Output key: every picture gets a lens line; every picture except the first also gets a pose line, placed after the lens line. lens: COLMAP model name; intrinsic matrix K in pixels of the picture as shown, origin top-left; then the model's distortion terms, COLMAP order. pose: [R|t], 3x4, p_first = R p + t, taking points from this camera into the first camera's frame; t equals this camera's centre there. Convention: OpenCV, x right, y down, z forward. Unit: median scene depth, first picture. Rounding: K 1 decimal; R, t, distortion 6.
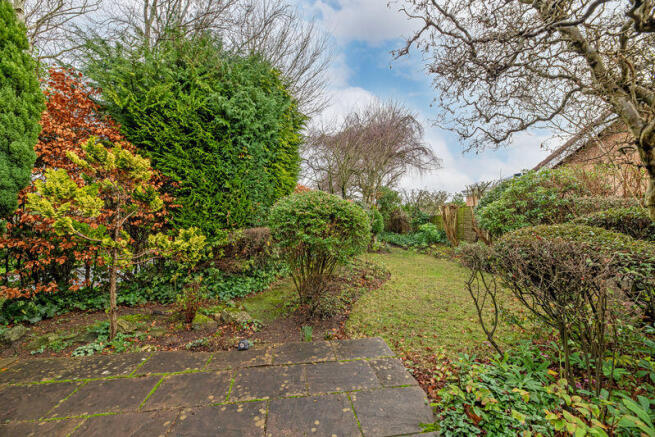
lens RADIAL K [[265.5, 0, 318.1], [0, 265.5, 211.3], [0, 0, 1]] dist [-0.000106, 0.000104]
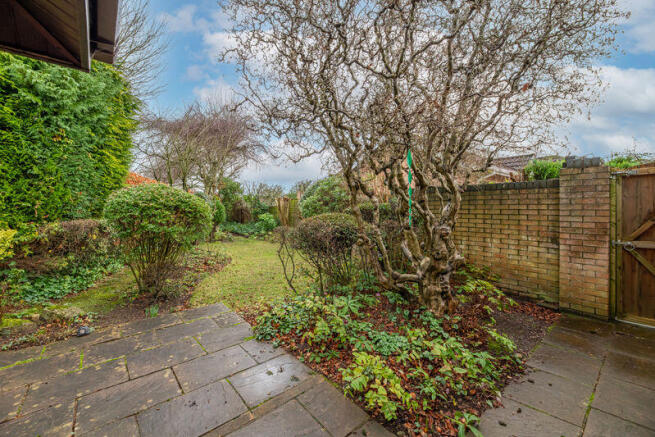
lens RADIAL K [[265.5, 0, 318.1], [0, 265.5, 211.3], [0, 0, 1]] dist [-0.000106, 0.000104]
pose [[0.840097, -0.006493, 0.542397, -0.039092], [-0.013462, 0.999371, 0.032813, -0.008221], [-0.542269, -0.034868, 0.839481, -0.203459]]
